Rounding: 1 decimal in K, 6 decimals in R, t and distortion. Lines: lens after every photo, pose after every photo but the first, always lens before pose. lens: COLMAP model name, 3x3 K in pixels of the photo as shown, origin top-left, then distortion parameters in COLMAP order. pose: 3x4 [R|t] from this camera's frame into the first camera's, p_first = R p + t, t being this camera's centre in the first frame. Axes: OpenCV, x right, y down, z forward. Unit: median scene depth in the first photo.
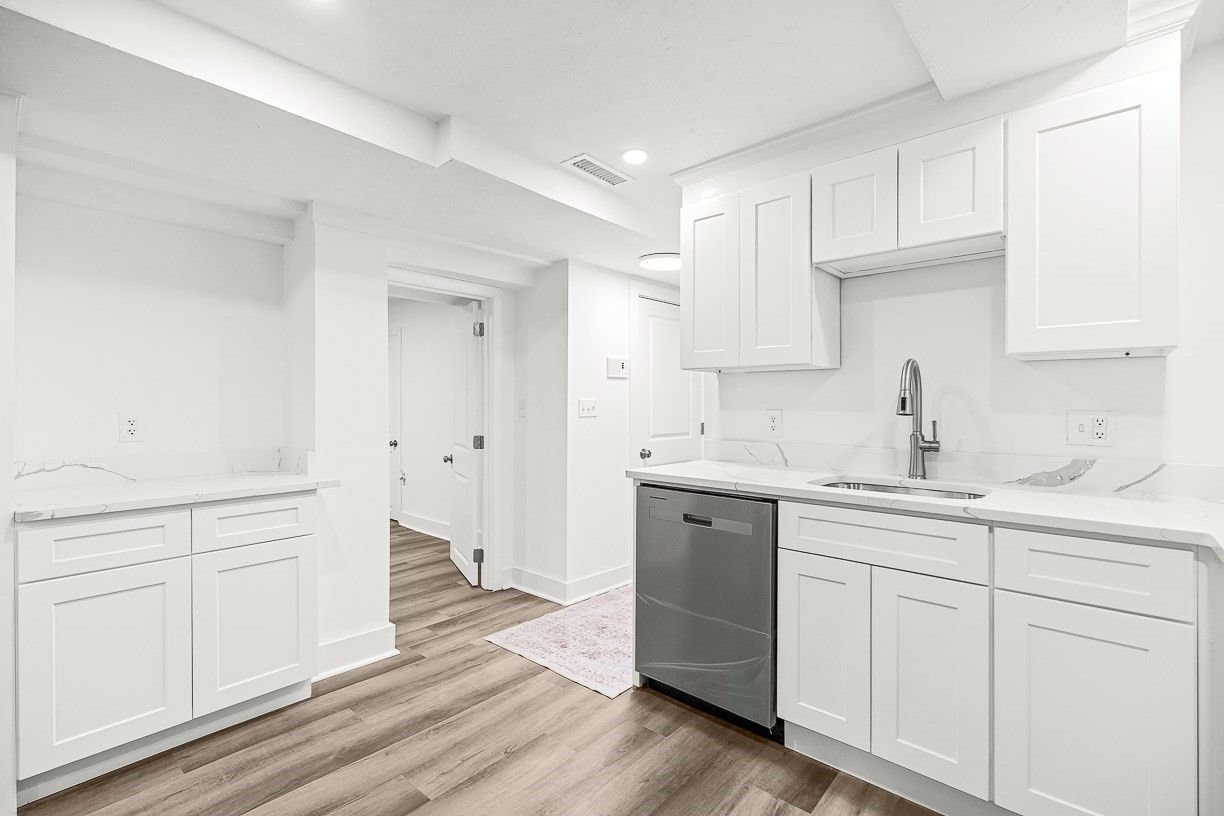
lens RADIAL K [[552.0, 0, 613.4], [0, 552.0, 406.9], [0, 0, 1]] dist [-0.000154, 0.000001]
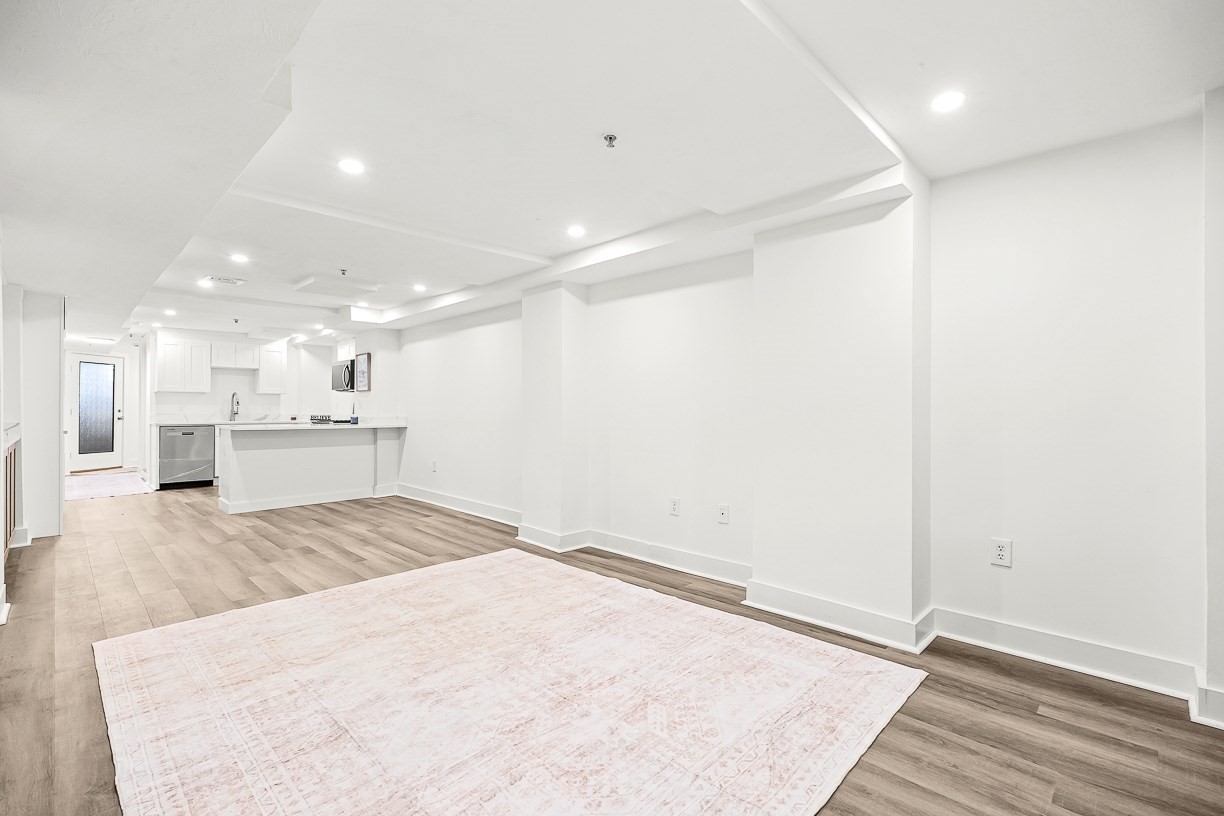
lens RADIAL K [[552.0, 0, 613.3], [0, 552.0, 407.8], [0, 0, 1]] dist [-0.000154, 0.000001]
pose [[0.047559, 0.002689, 0.998865, -3.555625], [0.000712, 0.999996, -0.002726, 0.046999], [-0.998868, 0.000841, 0.047557, -2.092217]]
